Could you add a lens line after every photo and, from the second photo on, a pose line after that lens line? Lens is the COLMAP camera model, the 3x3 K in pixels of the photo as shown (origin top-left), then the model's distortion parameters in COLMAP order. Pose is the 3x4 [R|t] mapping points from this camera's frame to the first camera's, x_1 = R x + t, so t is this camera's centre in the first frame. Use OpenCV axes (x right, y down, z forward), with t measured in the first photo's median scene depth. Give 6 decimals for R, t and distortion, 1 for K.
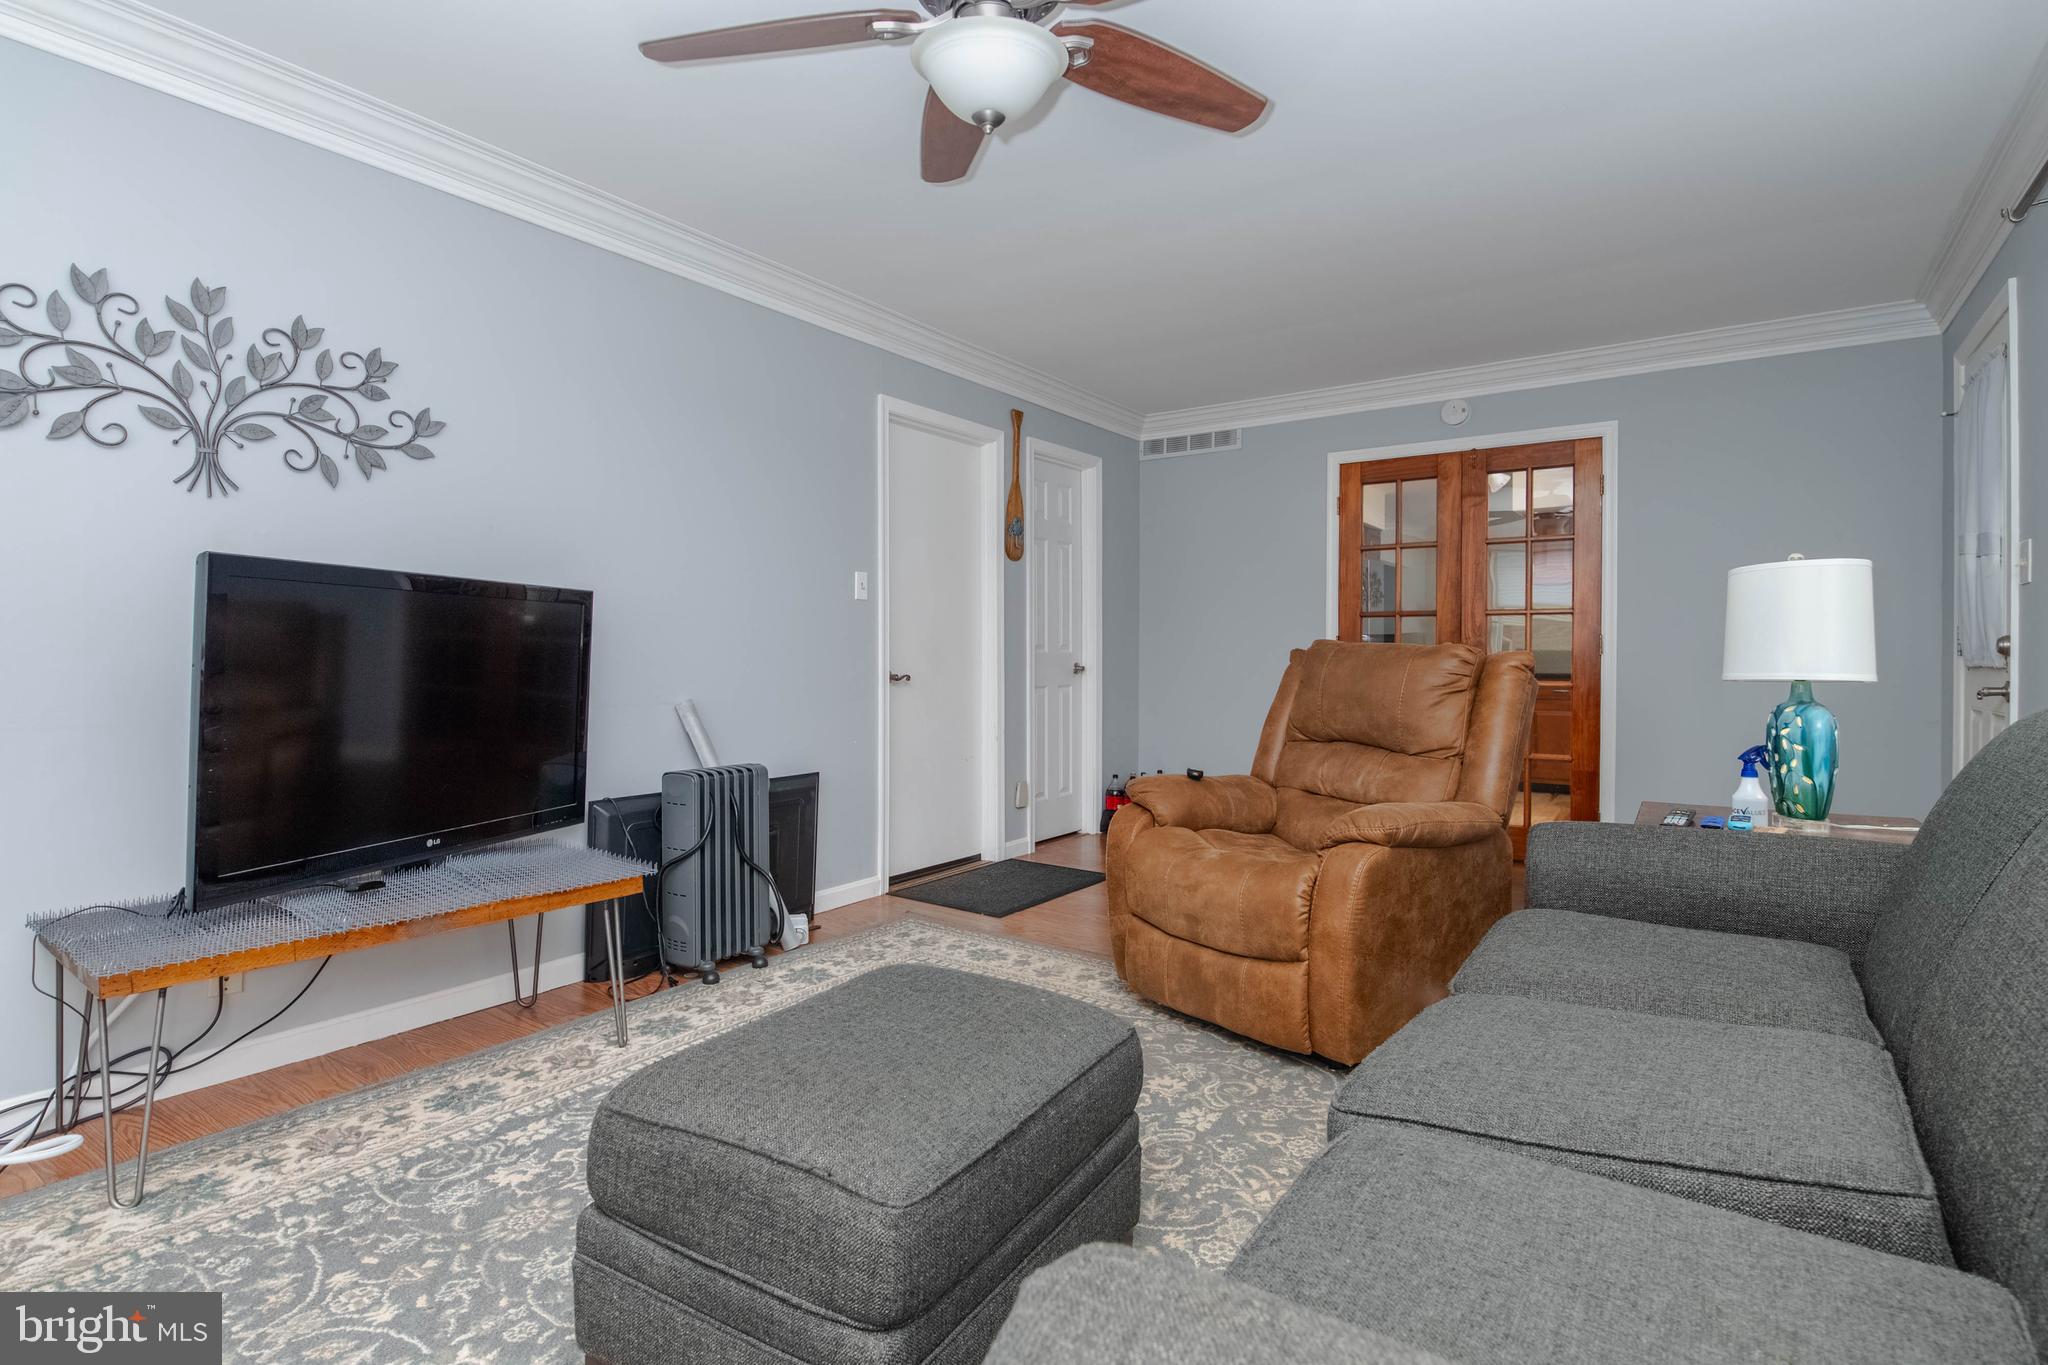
lens RADIAL K [[1006.0, 0, 1018.9], [0, 1006.0, 665.1], [0, 0, 1]] dist [-0.007079, -0.001049]
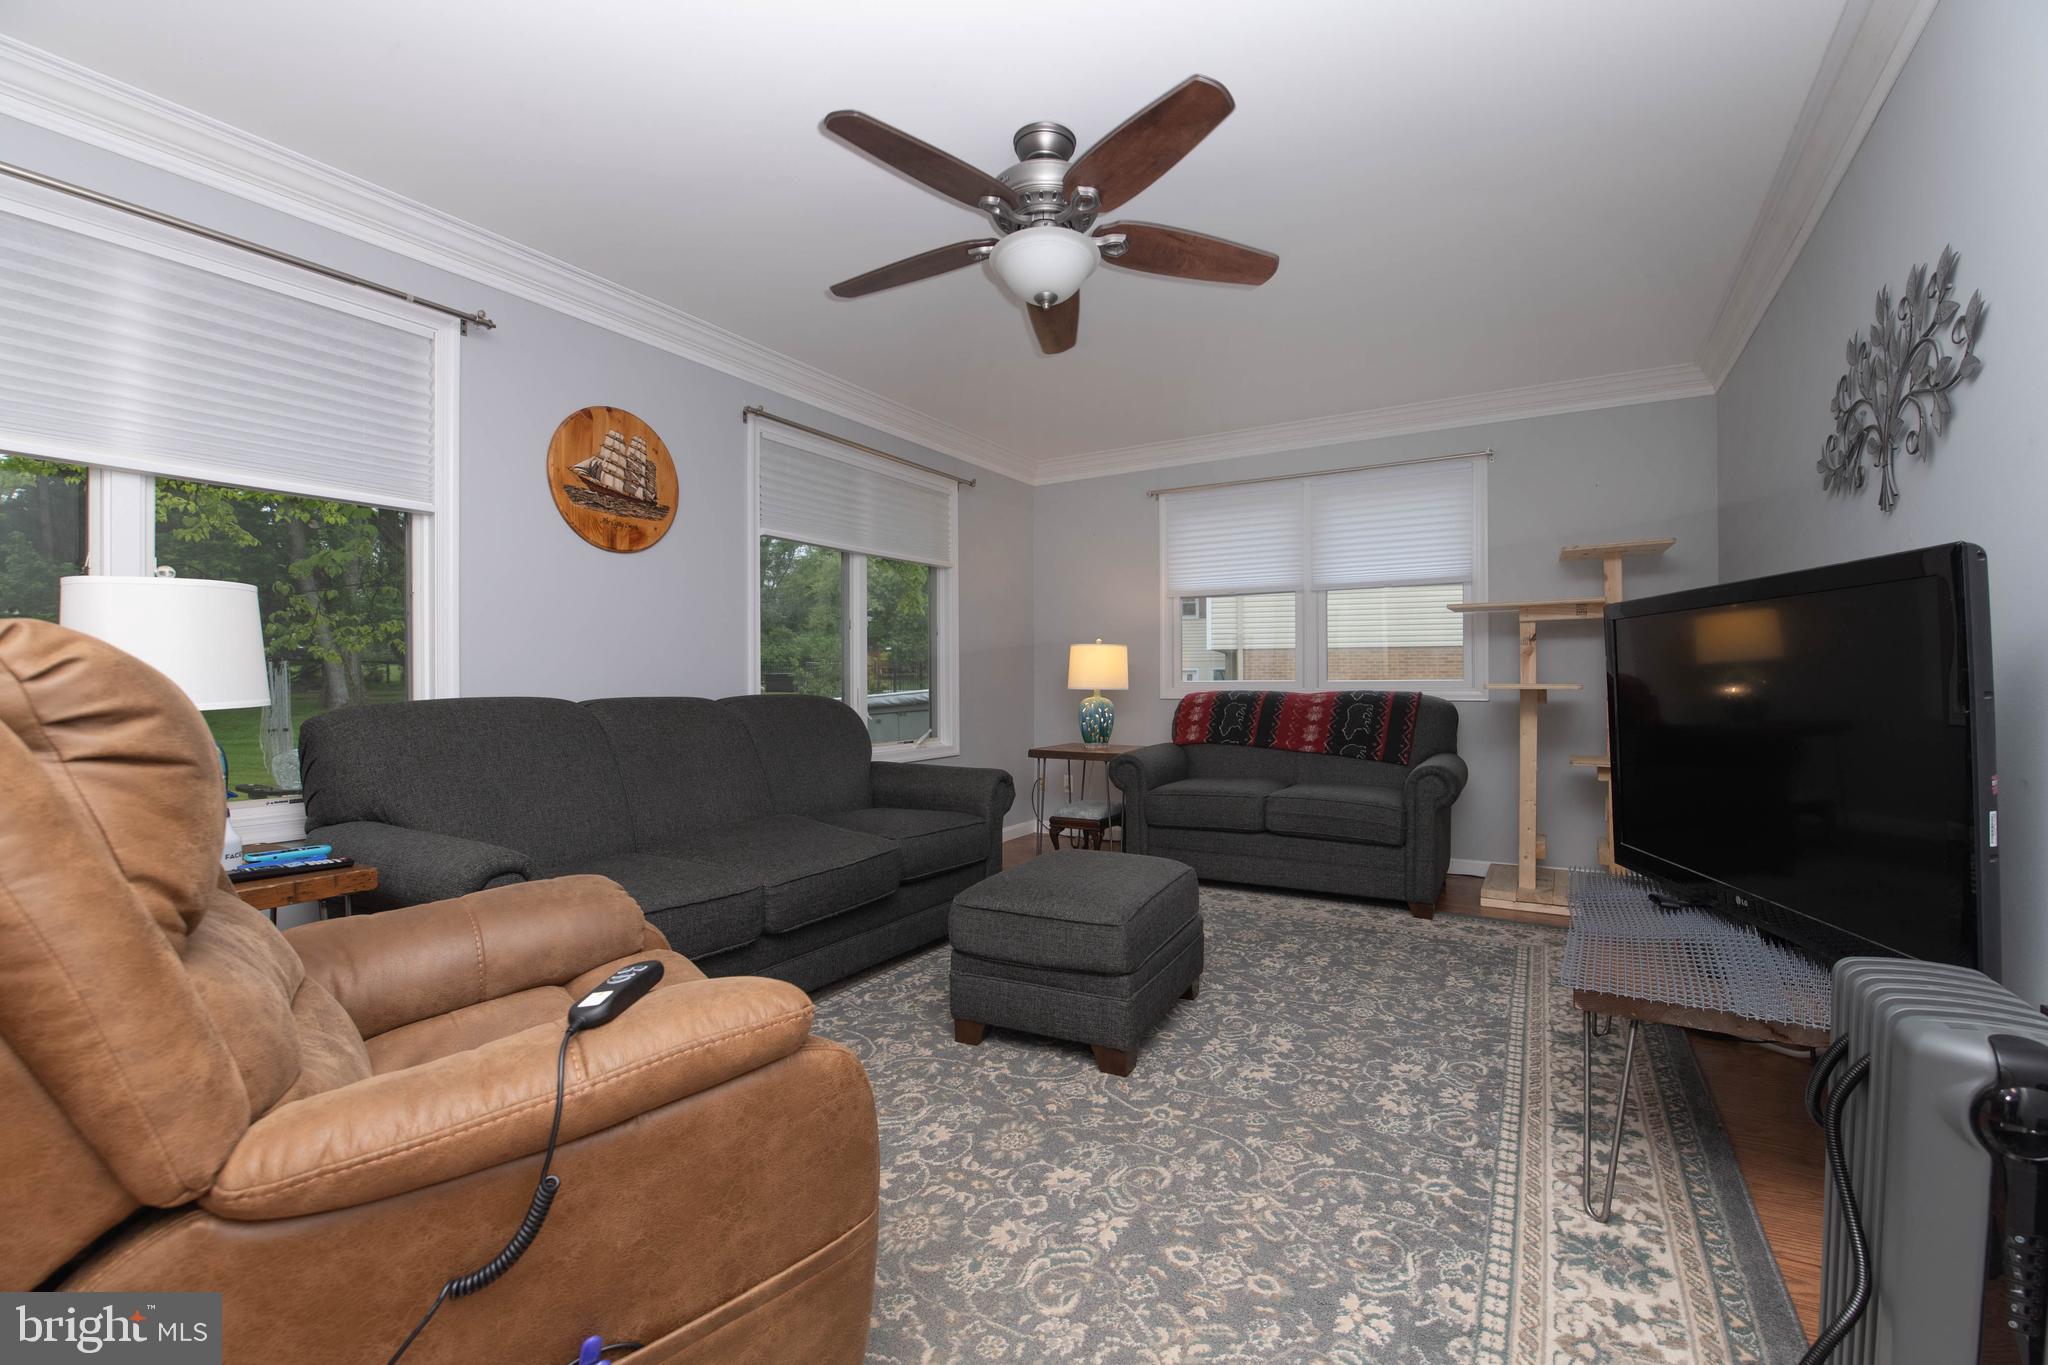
lens RADIAL K [[872.5, 0, 1036.7], [0, 872.5, 682.2], [0, 0, 1]] dist [0.002037, -0.013827]
pose [[-0.997071, 0.002391, -0.076450, 0.059067], [0.001635, 0.999949, 0.009949, -0.014935], [0.076470, 0.009795, -0.997024, 1.707587]]
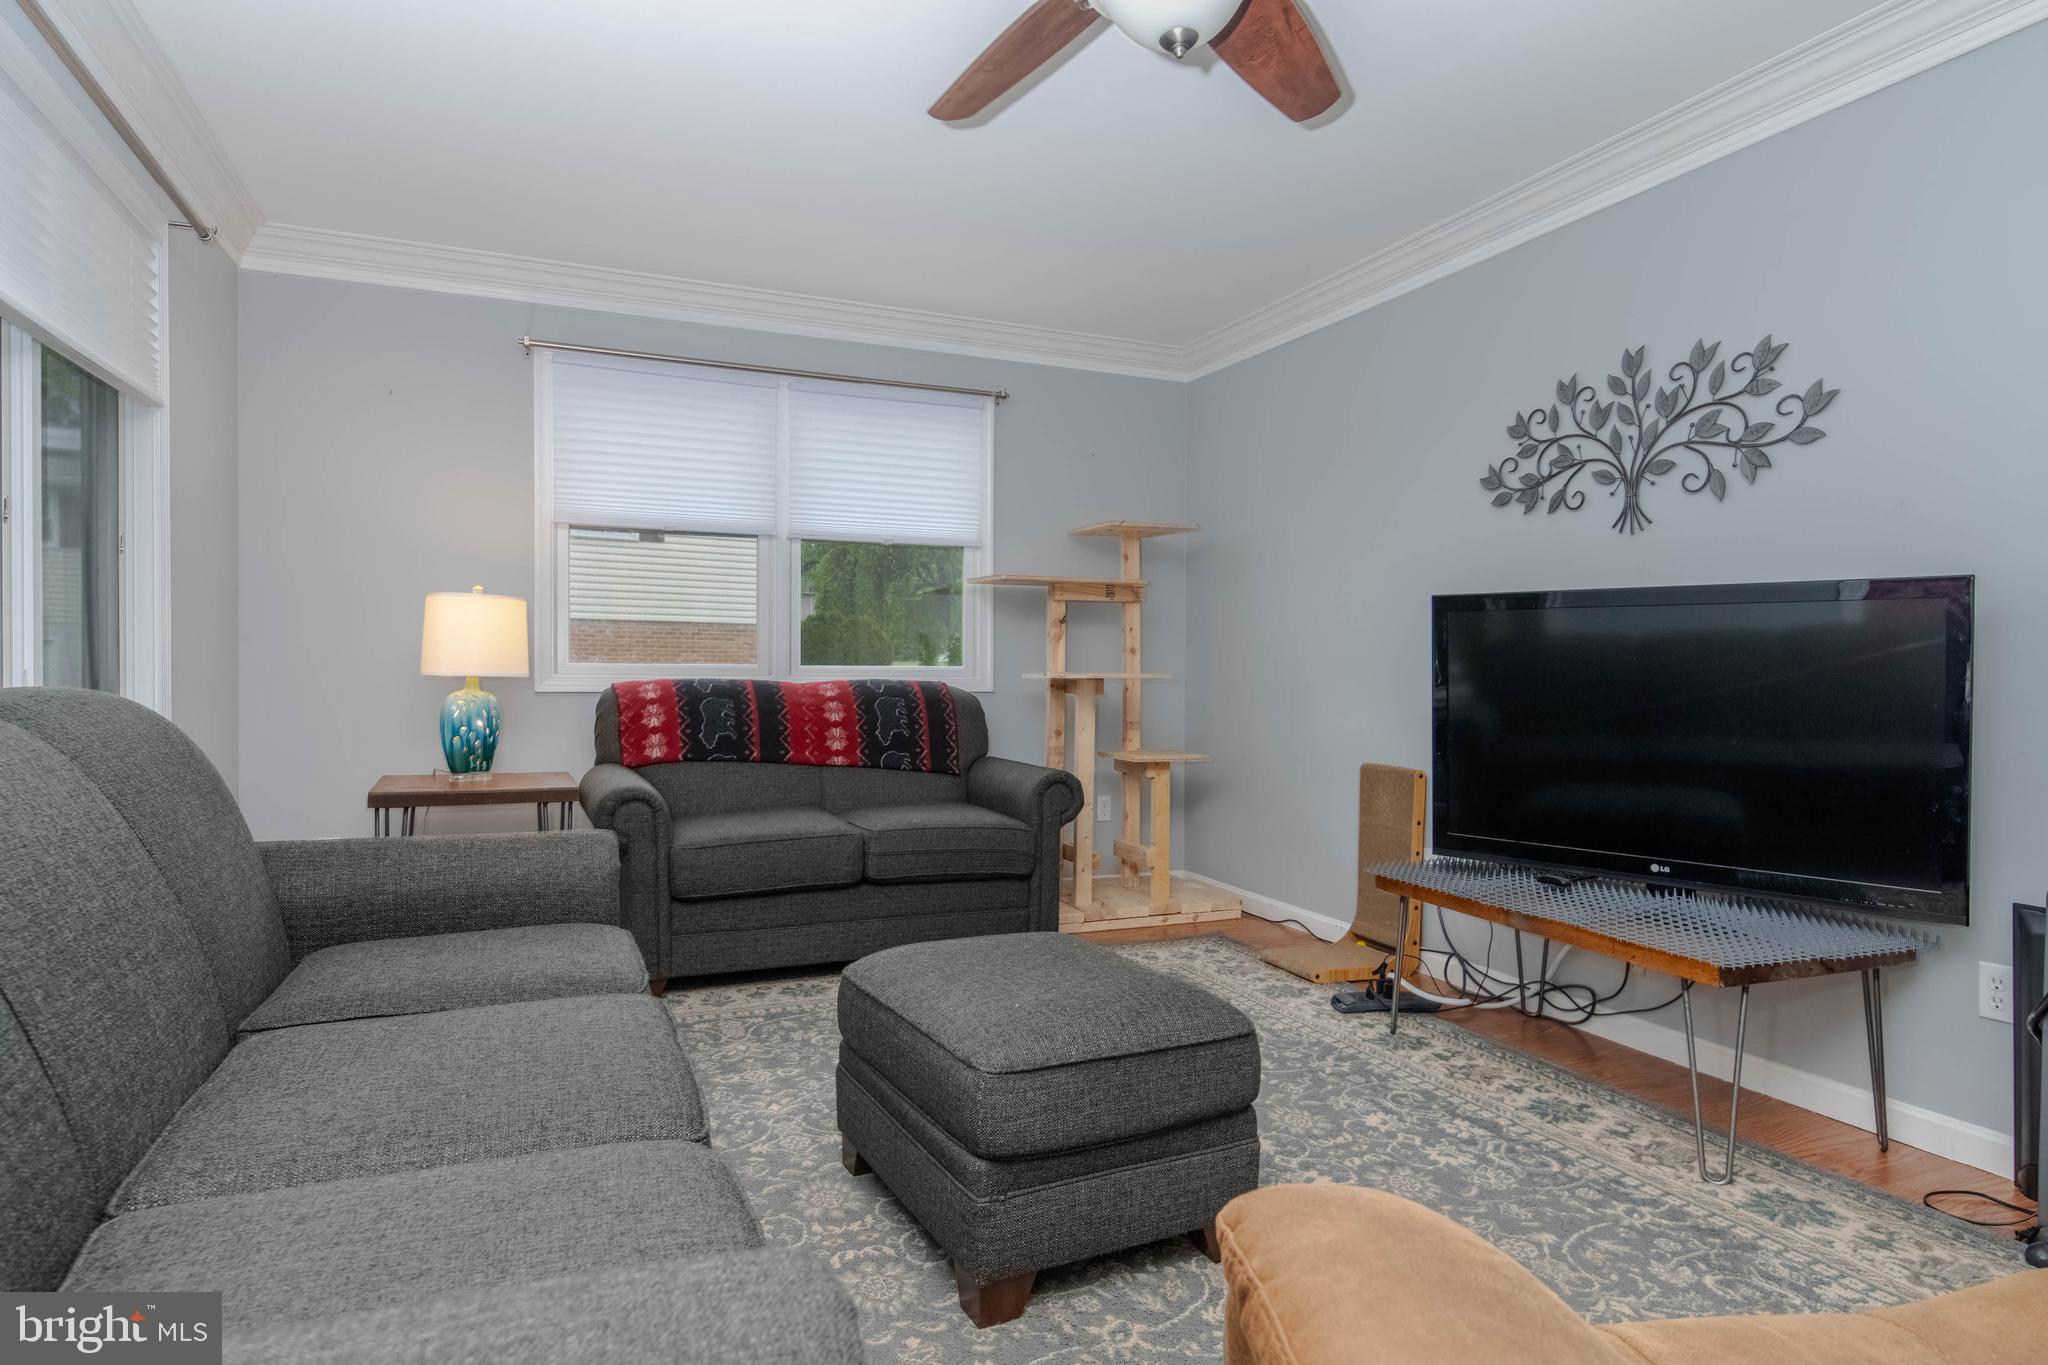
lens RADIAL K [[1171.9, 0, 1024.0], [0, 1171.9, 682.5], [0, 0, 1]] dist [0.002491, -0.000397]
pose [[-0.534094, 0.004200, -0.845415, 0.686476], [-0.017405, 0.999721, 0.015962, -0.006537], [0.845246, 0.023239, -0.533872, 1.100295]]
